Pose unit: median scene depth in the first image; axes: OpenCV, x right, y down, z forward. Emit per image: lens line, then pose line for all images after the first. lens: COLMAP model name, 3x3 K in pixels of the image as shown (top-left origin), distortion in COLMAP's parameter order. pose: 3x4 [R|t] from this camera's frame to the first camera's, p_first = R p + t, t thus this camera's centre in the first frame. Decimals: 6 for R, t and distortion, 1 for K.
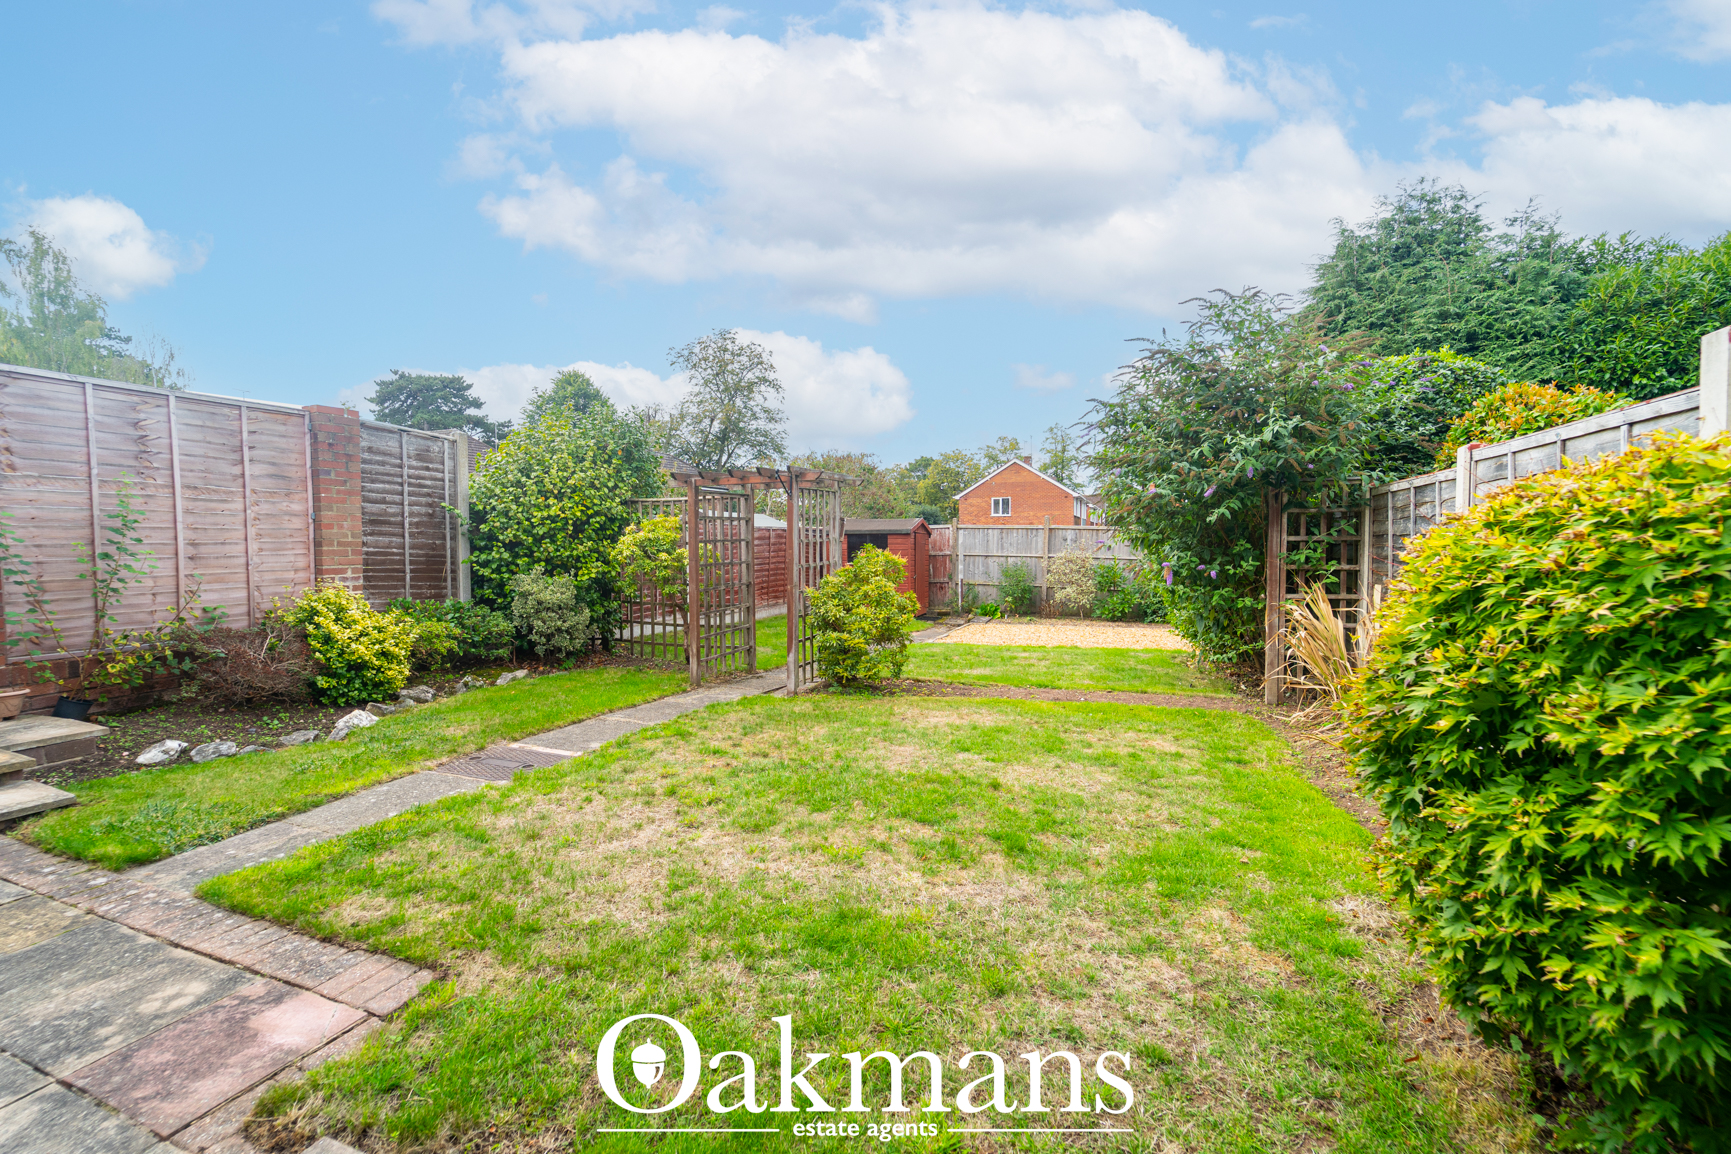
lens RADIAL K [[720.9, 0, 832.9], [0, 720.9, 550.9], [0, 0, 1]] dist [0.000294, -0.000013]
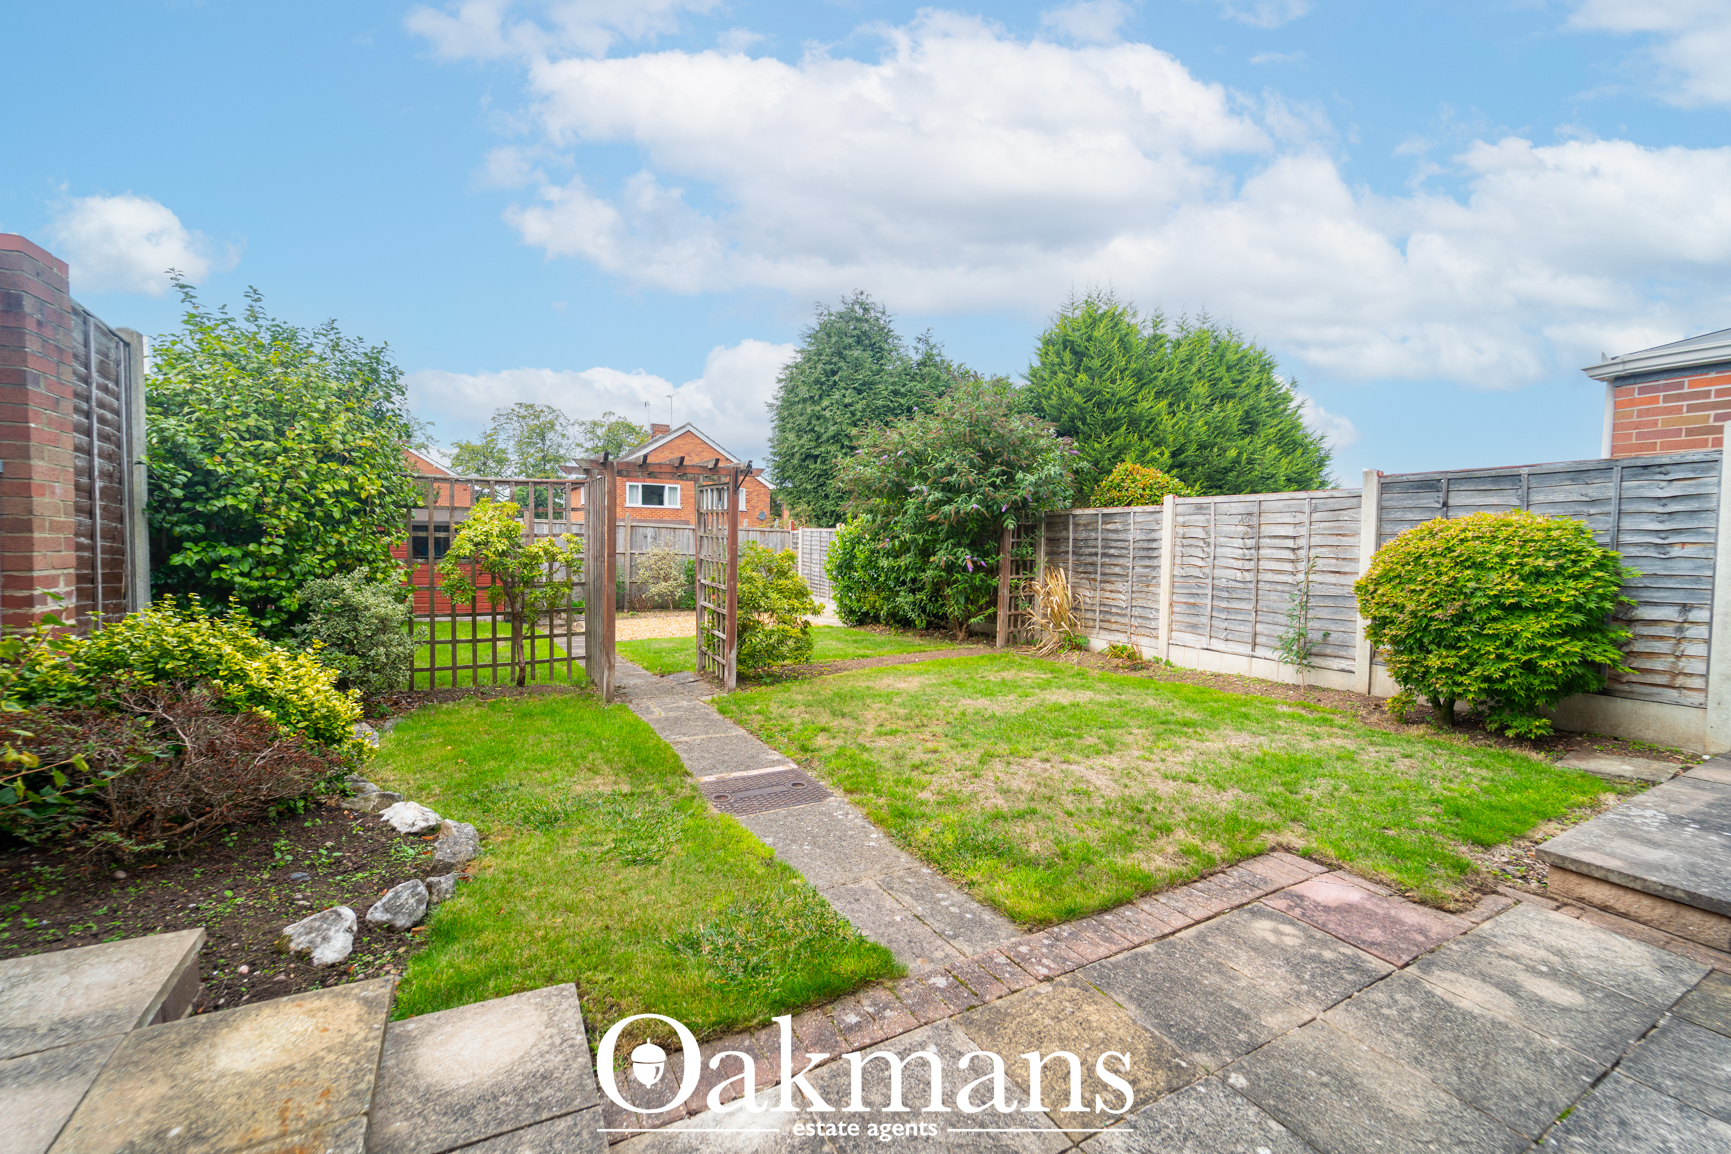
lens RADIAL K [[720.9, 0, 832.9], [0, 720.9, 550.9], [0, 0, 1]] dist [0.000294, -0.000013]
pose [[0.629326, 0.001298, 0.777141, -1.617561], [-0.004526, 0.999988, 0.001995, 0.009021], [-0.777128, -0.004773, 0.629324, 0.596544]]
